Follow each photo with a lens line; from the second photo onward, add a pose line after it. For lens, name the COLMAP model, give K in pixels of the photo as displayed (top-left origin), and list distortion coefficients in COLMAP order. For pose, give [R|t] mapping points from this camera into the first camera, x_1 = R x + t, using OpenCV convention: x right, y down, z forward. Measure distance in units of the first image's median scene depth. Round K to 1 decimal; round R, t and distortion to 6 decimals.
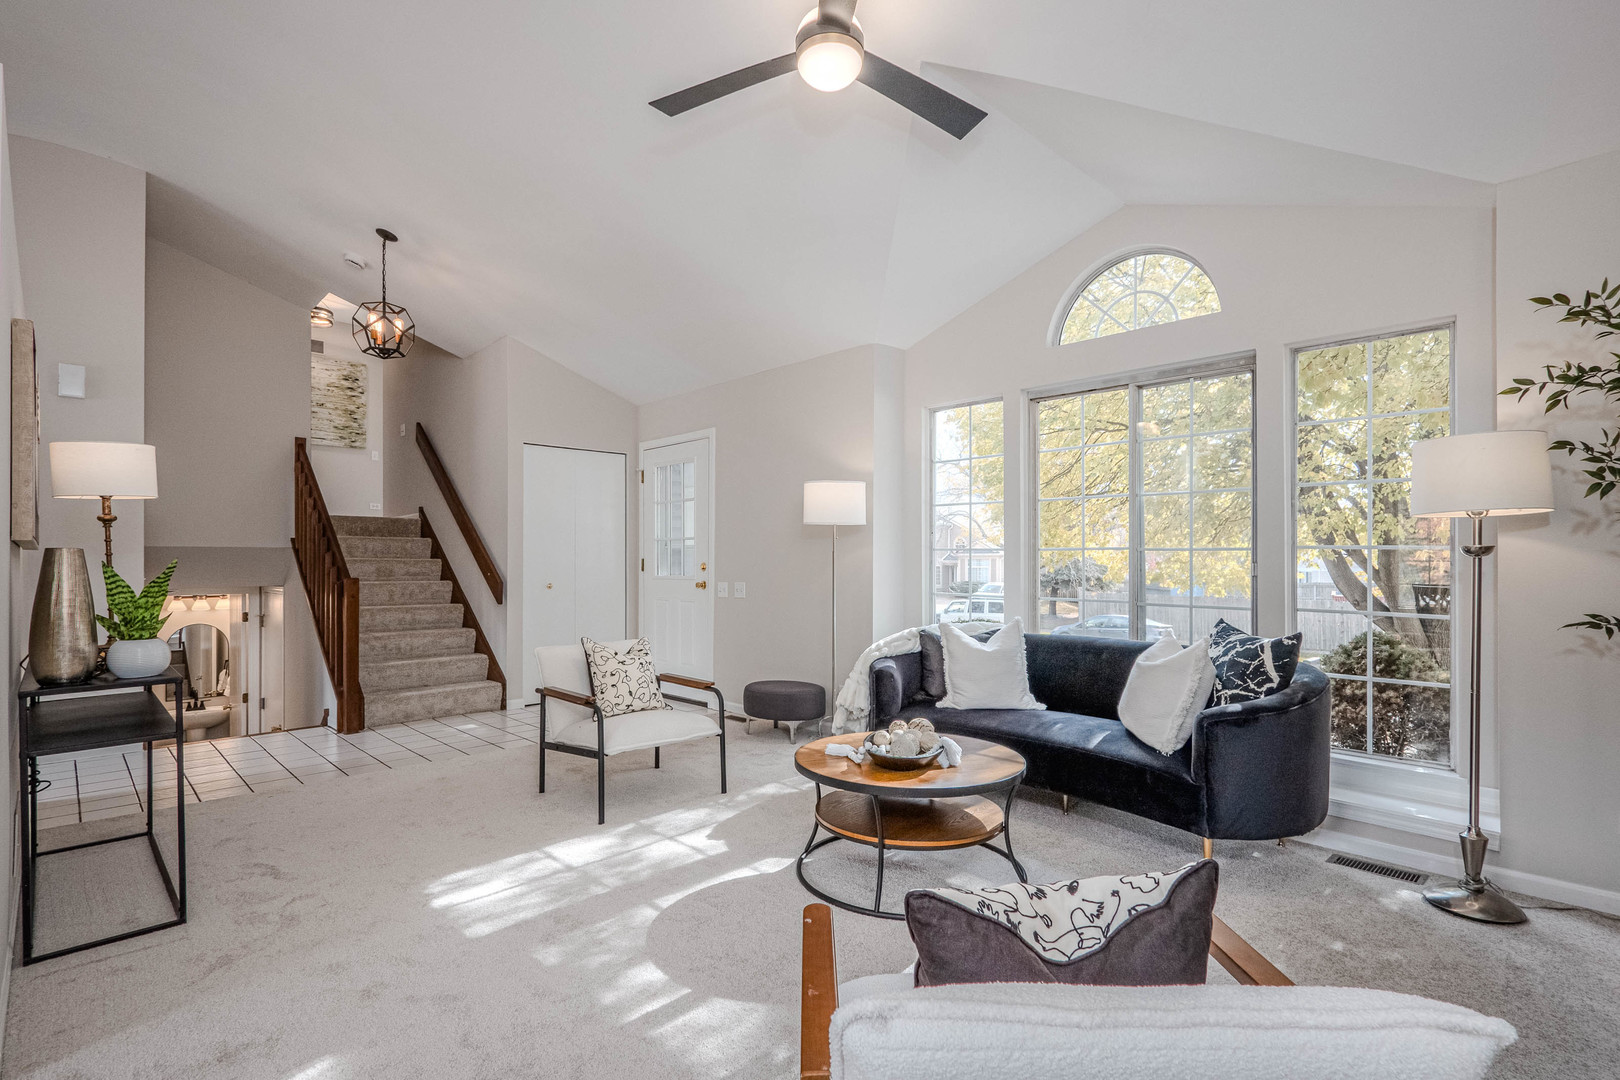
lens RADIAL K [[768.3, 0, 807.8], [0, 768.3, 555.5], [0, 0, 1]] dist [-0.012505, 0.000057]
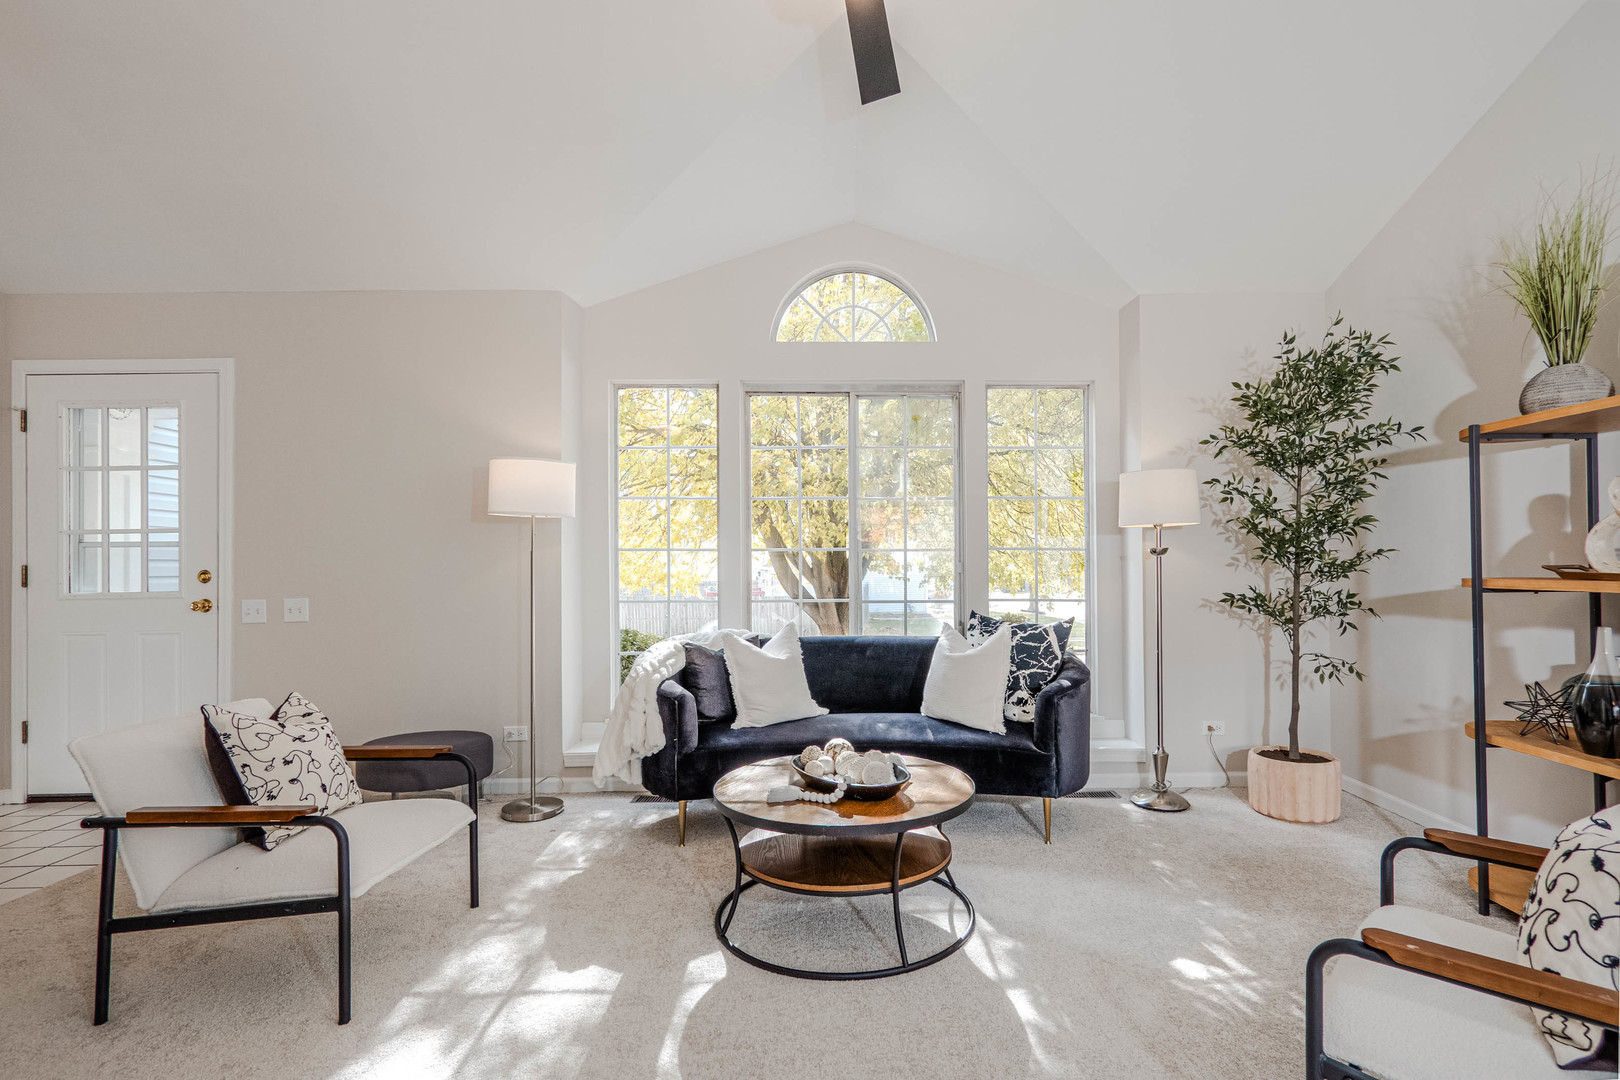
lens RADIAL K [[782.0, 0, 866.4], [0, 782.0, 556.4], [0, 0, 1]] dist [-0.020509, 0.010301]
pose [[0.684773, -0.000831, 0.728756, -0.439458], [0.003571, 0.999991, -0.002215, 0.003609], [-0.728748, 0.004120, 0.684770, 0.325399]]
